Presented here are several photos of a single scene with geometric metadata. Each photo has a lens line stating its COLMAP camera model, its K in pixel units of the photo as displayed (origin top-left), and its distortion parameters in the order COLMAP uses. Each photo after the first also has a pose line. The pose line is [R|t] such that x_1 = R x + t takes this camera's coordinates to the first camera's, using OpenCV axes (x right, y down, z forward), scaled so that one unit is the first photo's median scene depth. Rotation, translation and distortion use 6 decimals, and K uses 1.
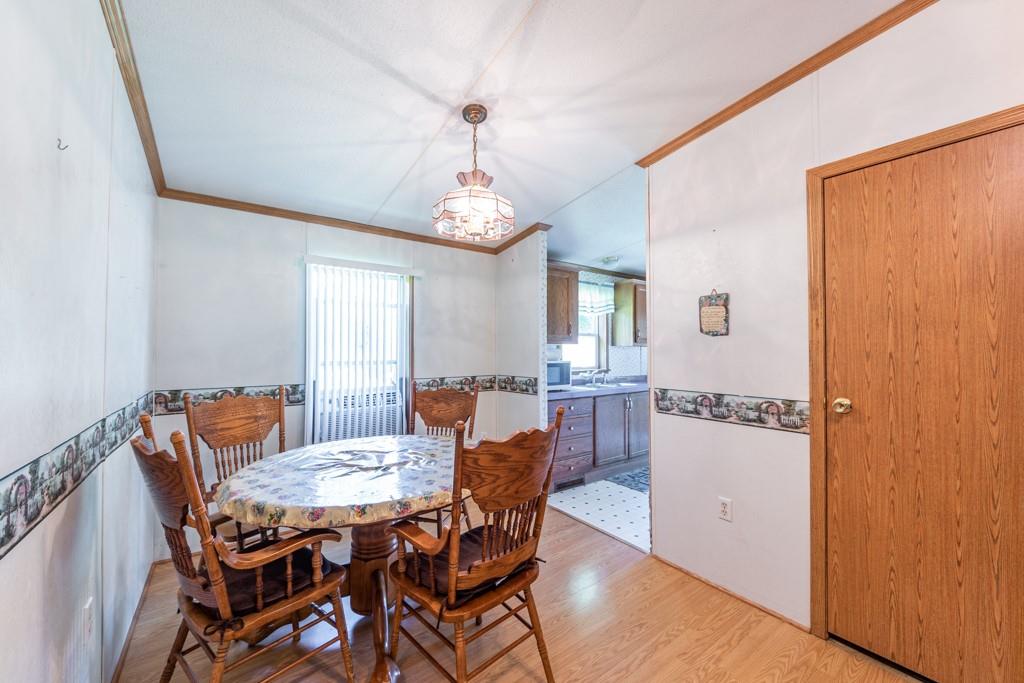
lens RADIAL K [[393.1, 0, 512.0], [0, 393.1, 341.5], [0, 0, 1]] dist [0.001588, 0.000037]
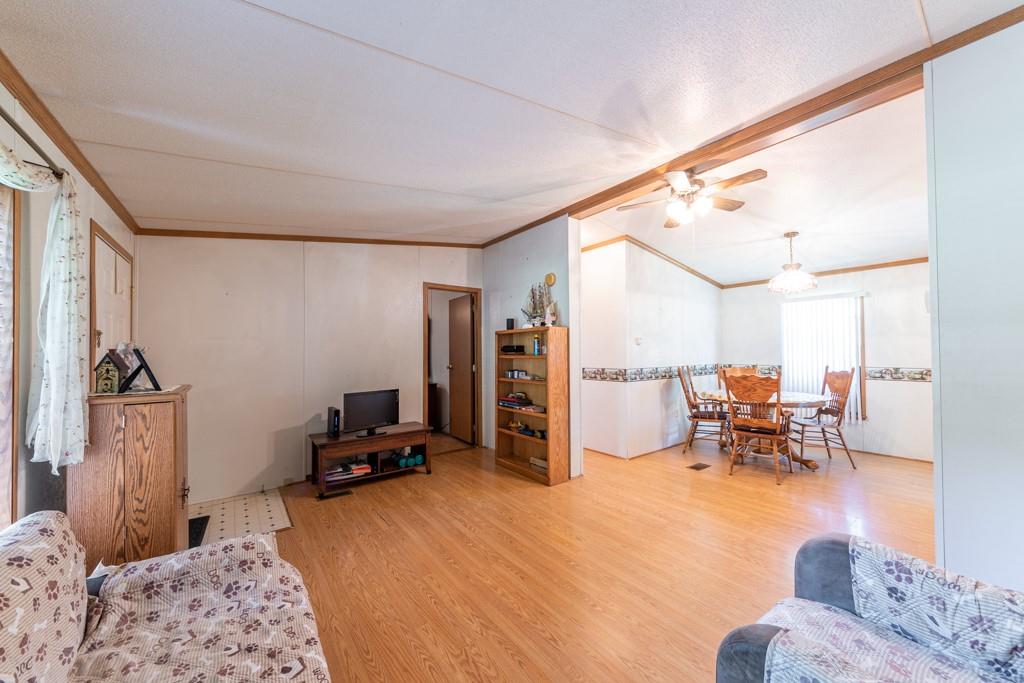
lens RADIAL K [[366.2, 0, 512.5], [0, 366.2, 344.4], [0, 0, 1]] dist [0.001129, -0.000083]
pose [[0.020488, -0.020090, -0.999588, 1.017079], [0.027687, 0.999426, -0.019519, 0.002023], [0.999407, -0.027276, 0.021033, -0.304542]]
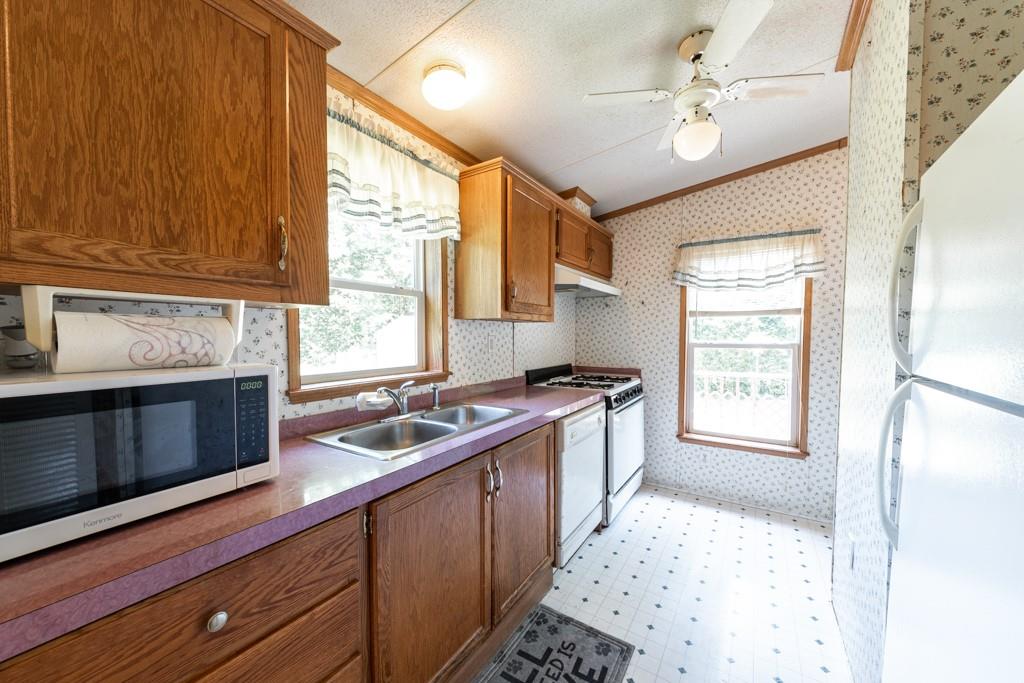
lens RADIAL K [[366.2, 0, 512.5], [0, 366.2, 344.4], [0, 0, 1]] dist [0.001129, -0.000083]
pose [[0.937251, -0.013469, 0.348395, 0.241210], [-0.005284, 0.998590, 0.052822, 0.025380], [-0.348615, -0.051348, 0.935858, 0.835434]]
